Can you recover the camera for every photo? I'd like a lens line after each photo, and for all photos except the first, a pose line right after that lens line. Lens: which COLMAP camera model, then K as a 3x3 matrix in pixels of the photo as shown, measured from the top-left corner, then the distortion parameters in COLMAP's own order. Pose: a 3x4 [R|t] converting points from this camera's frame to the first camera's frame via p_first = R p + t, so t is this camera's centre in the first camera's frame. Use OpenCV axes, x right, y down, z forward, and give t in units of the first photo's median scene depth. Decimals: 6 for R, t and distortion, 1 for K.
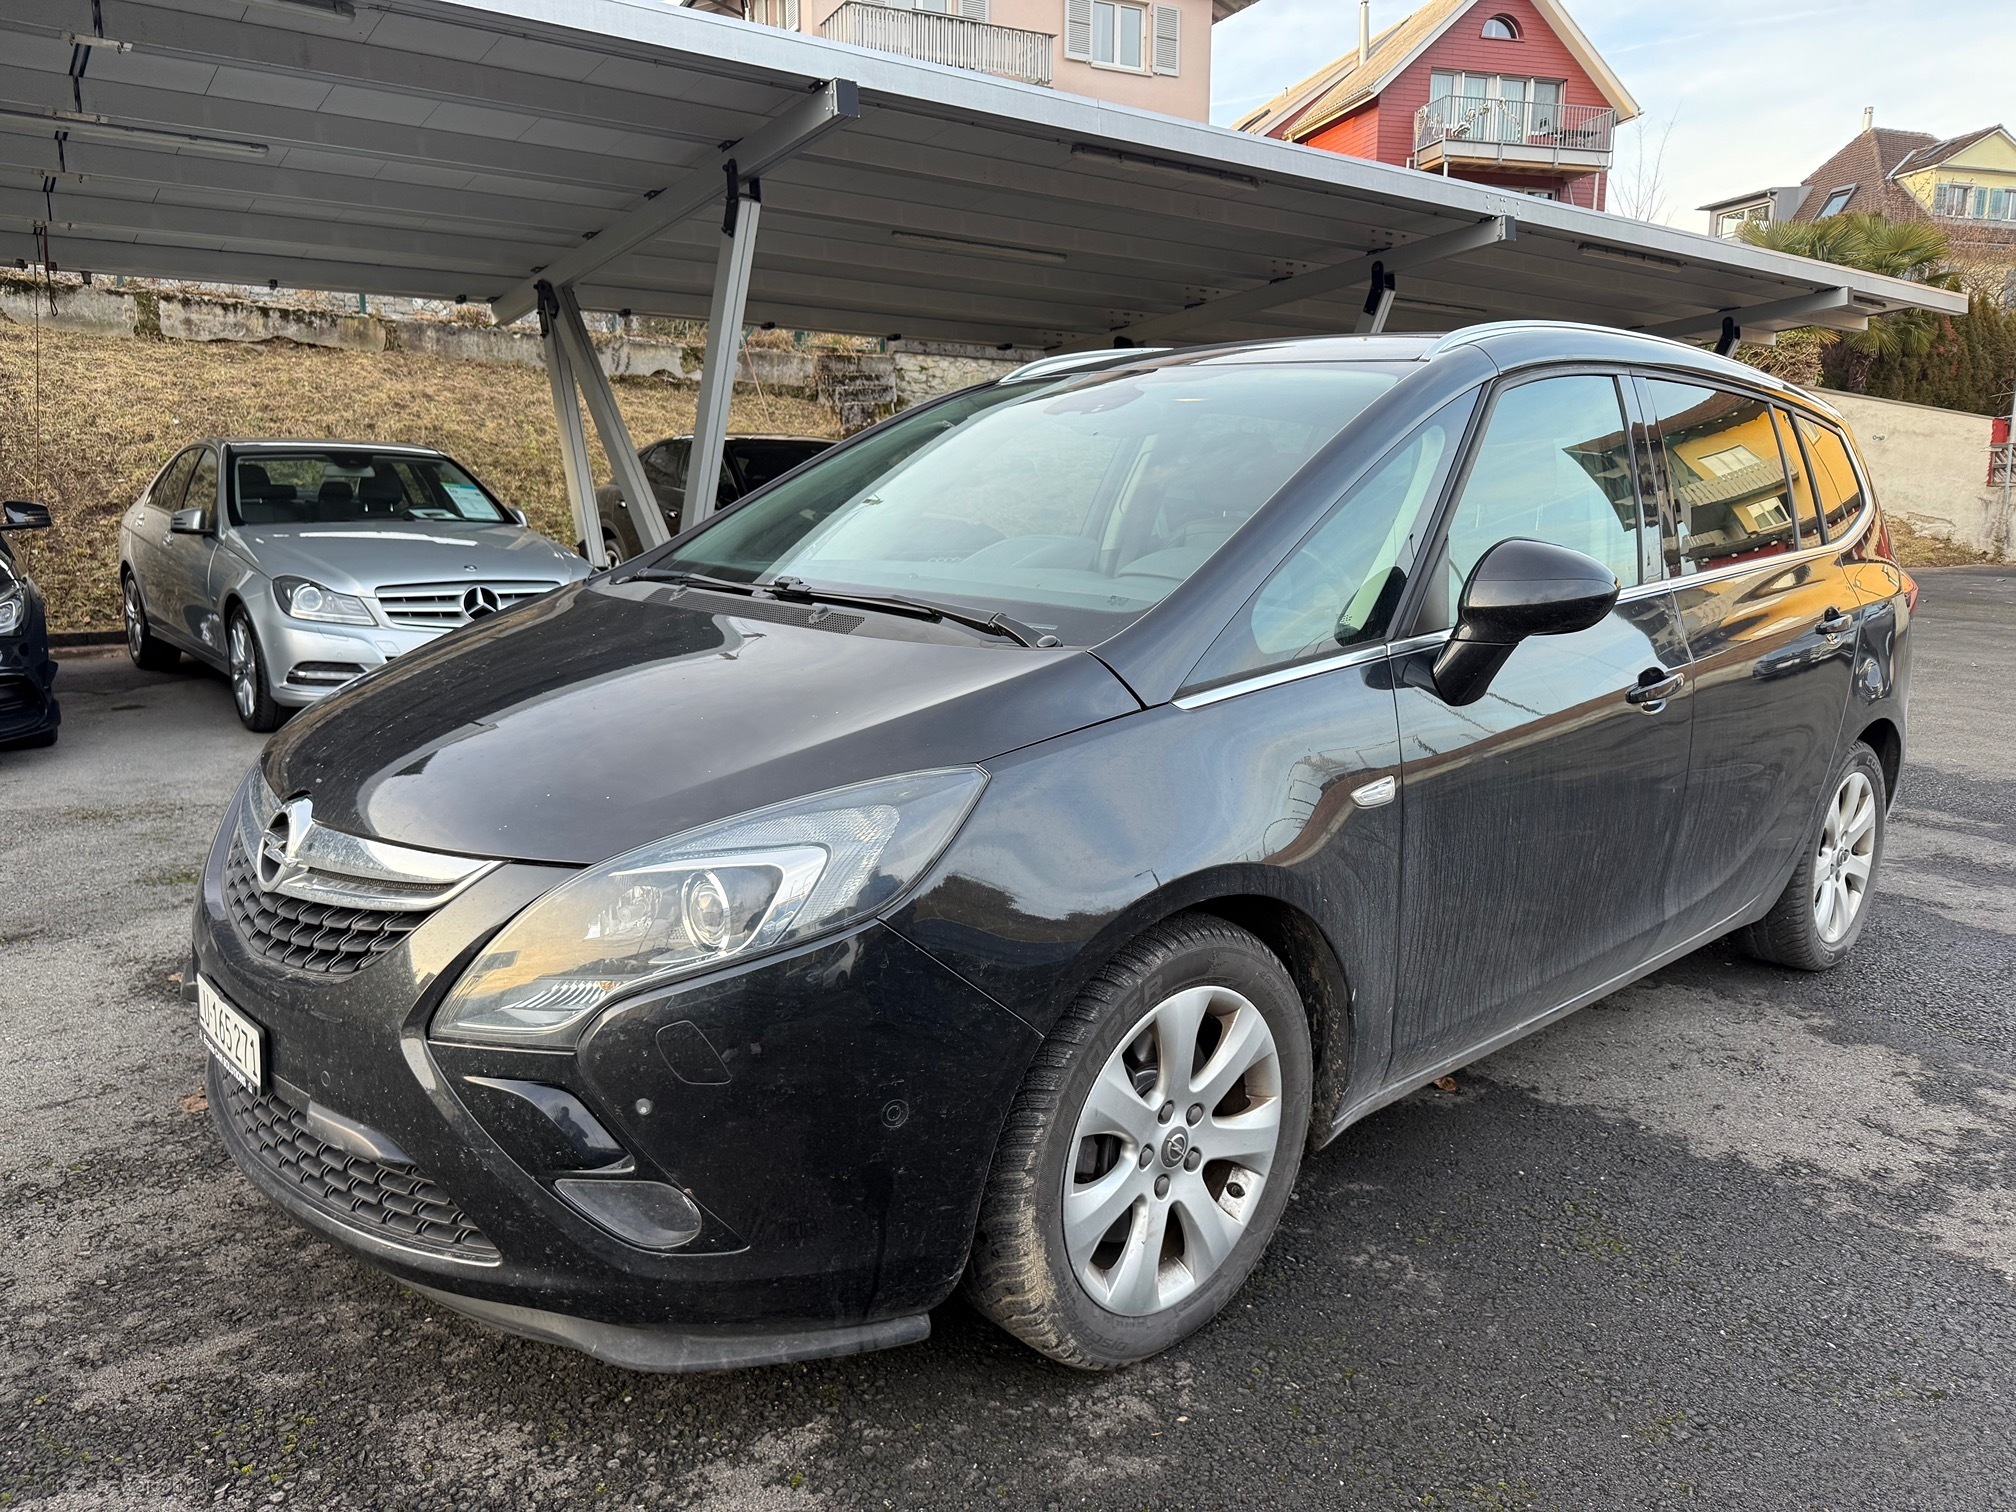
lens RADIAL K [[1460.5, 0, 1054.3], [0, 1460.5, 704.7], [0, 0, 1]] dist [0.009946, -0.030180]
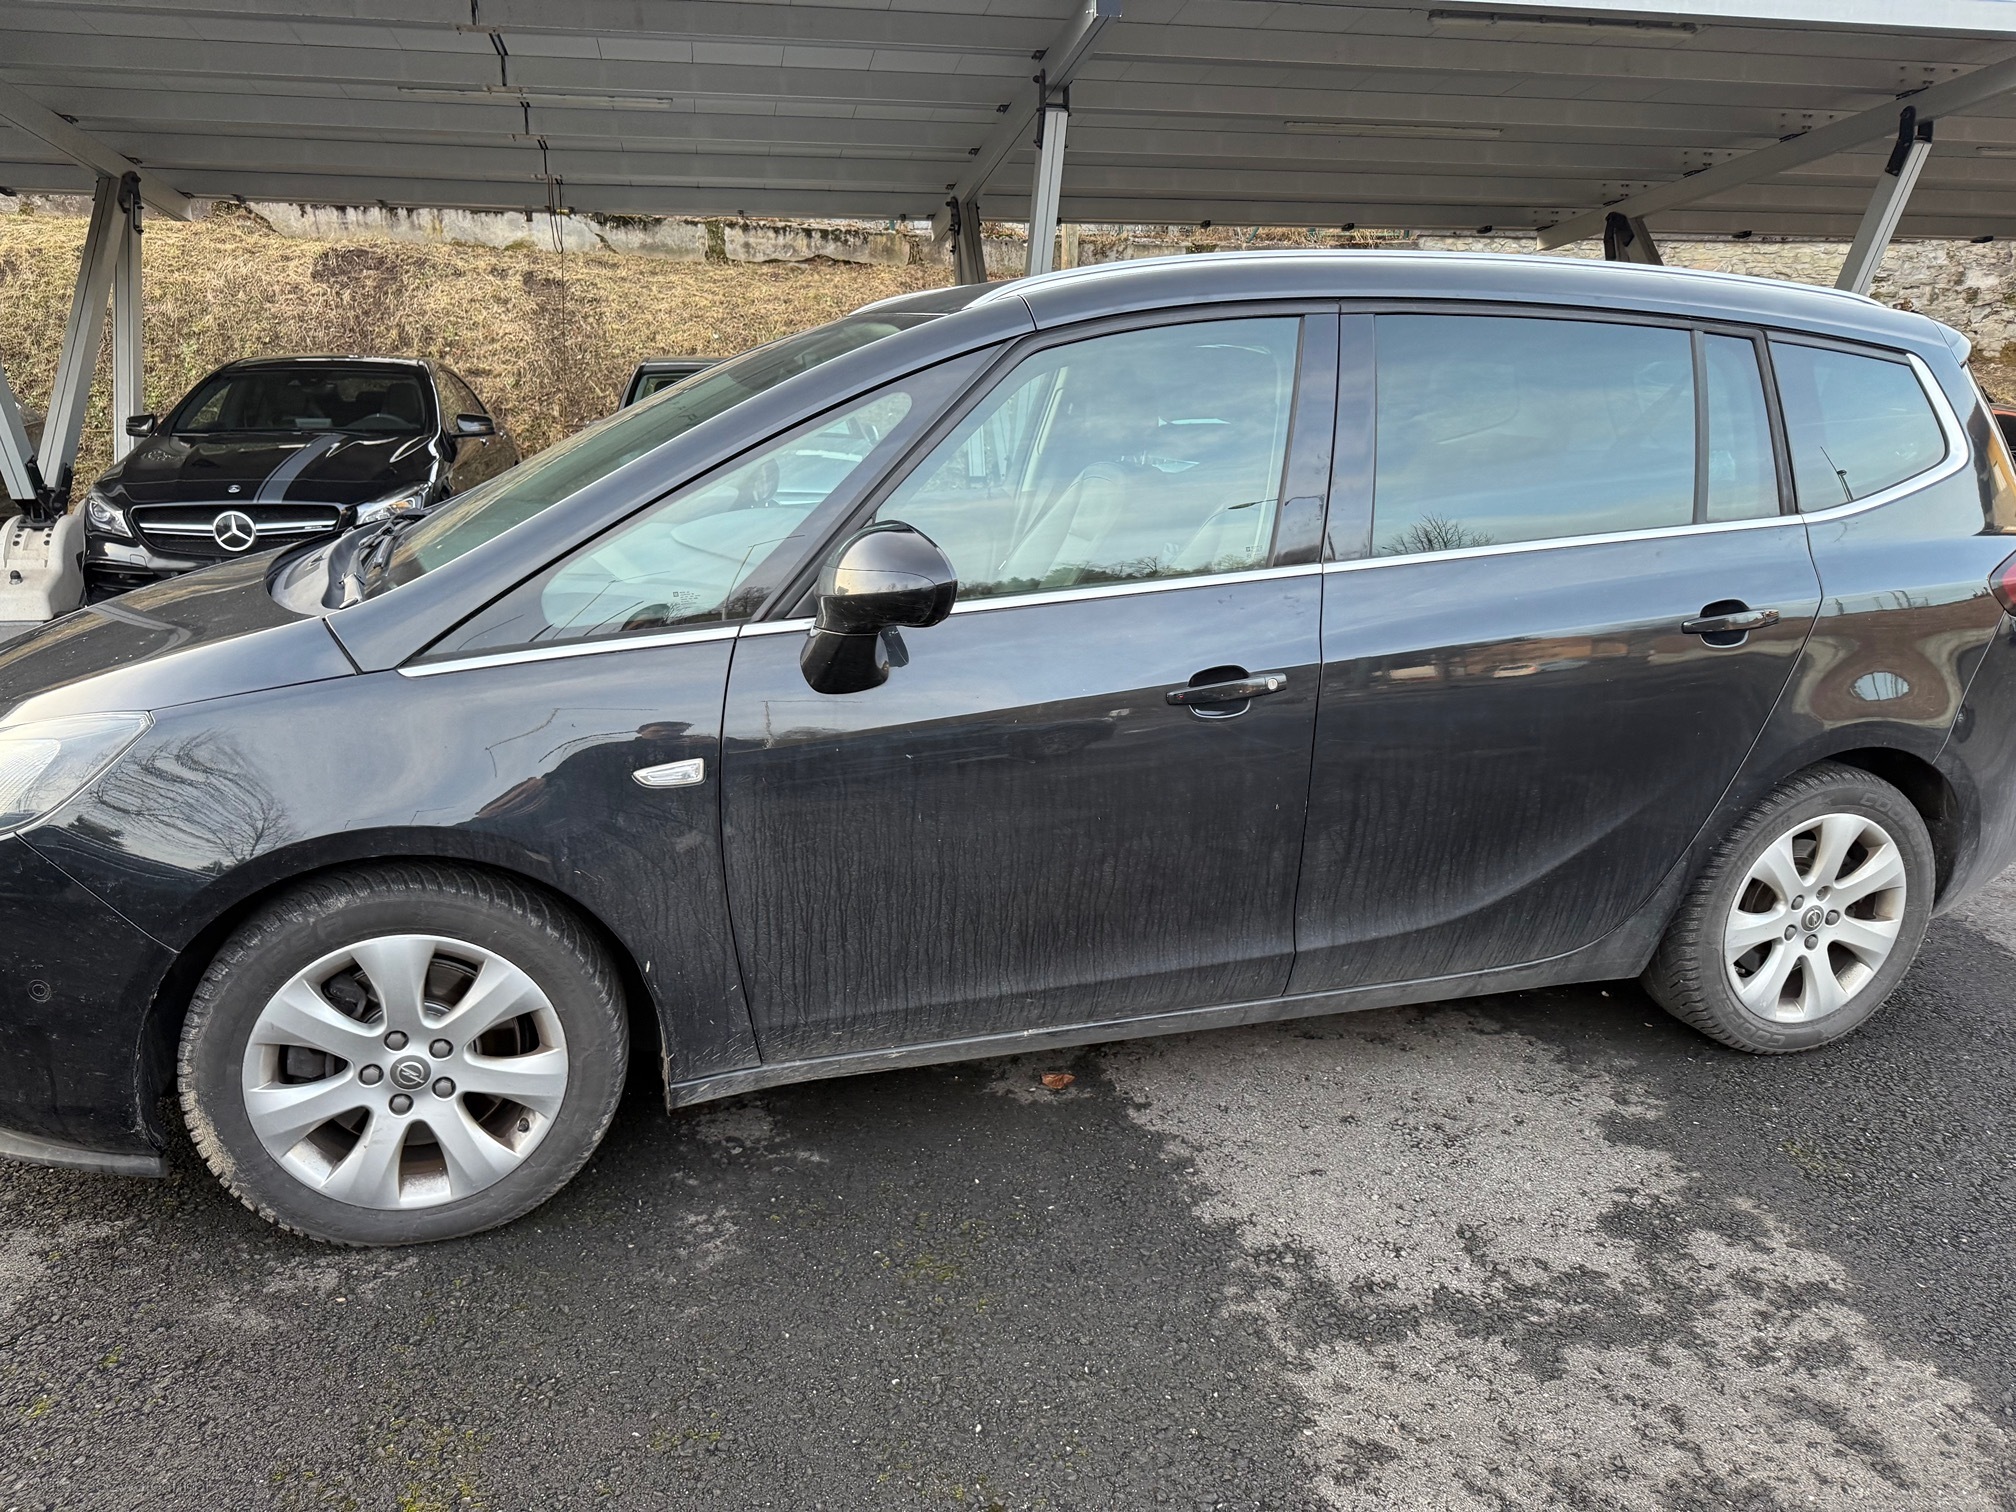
lens RADIAL K [[1460.5, 0, 1027.0], [0, 1460.5, 750.6], [0, 0, 1]] dist [0.009946, -0.030180]
pose [[0.892525, 0.105636, -0.438452, 0.552268], [-0.059855, 0.991327, 0.116998, -0.055196], [0.447009, -0.078180, 0.891107, 0.139173]]
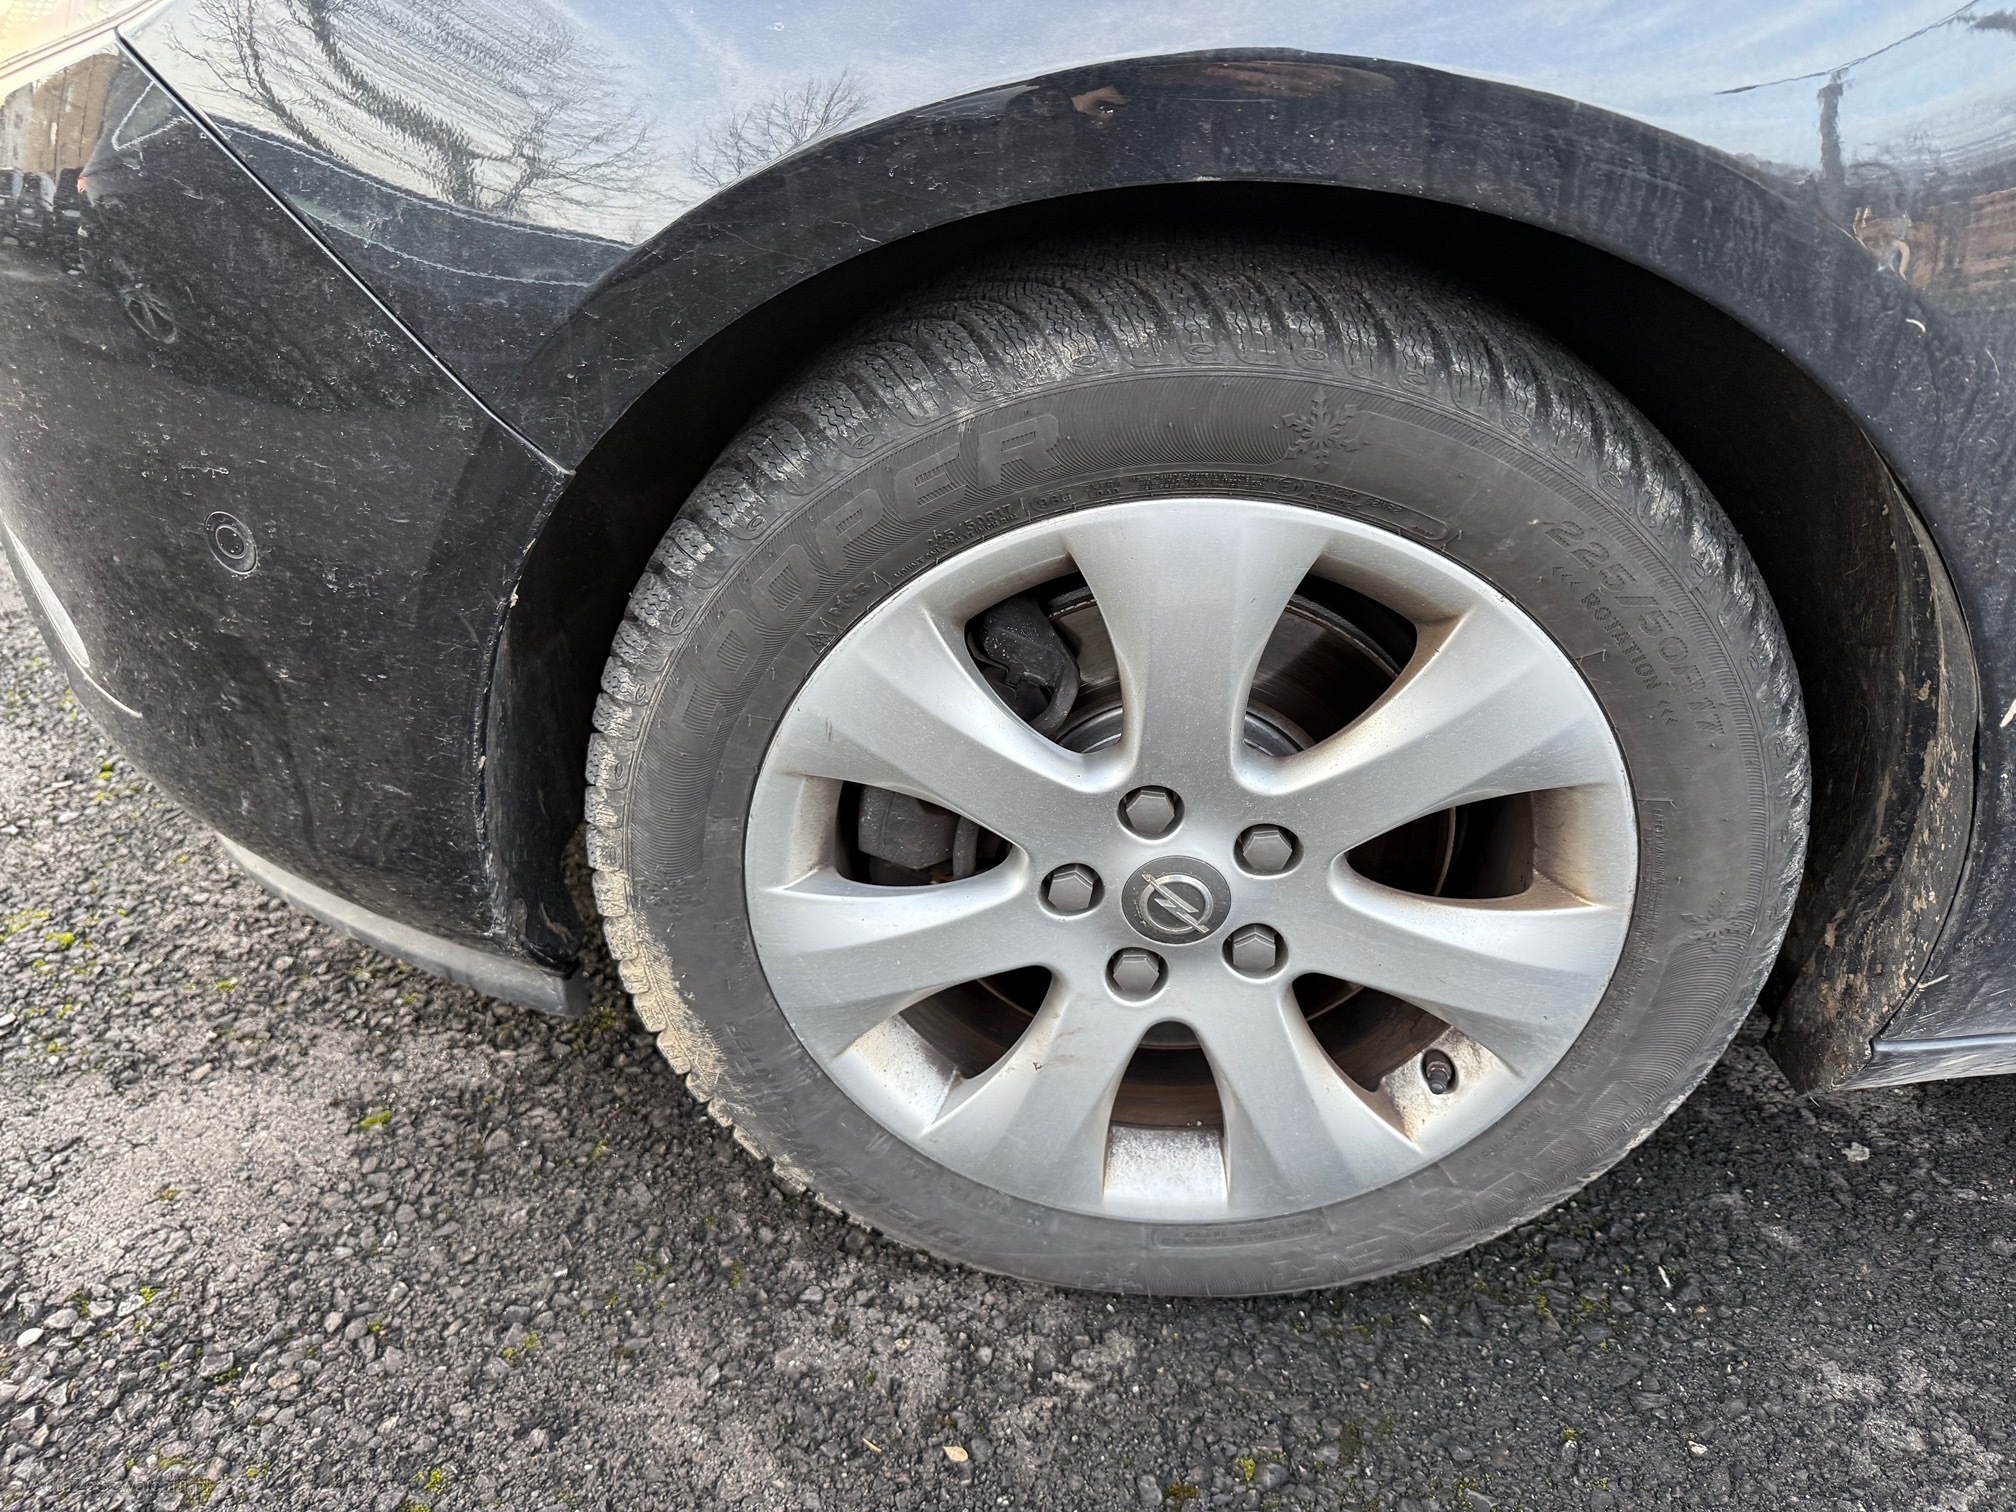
lens RADIAL K [[1460.5, 0, 997.2], [0, 1460.5, 765.6], [0, 0, 1]] dist [0.009946, -0.030180]
pose [[0.671971, 0.349768, -0.652777, 0.165871], [-0.090655, 0.913663, 0.396234, 0.070832], [0.735008, -0.207080, 0.645663, 0.417960]]
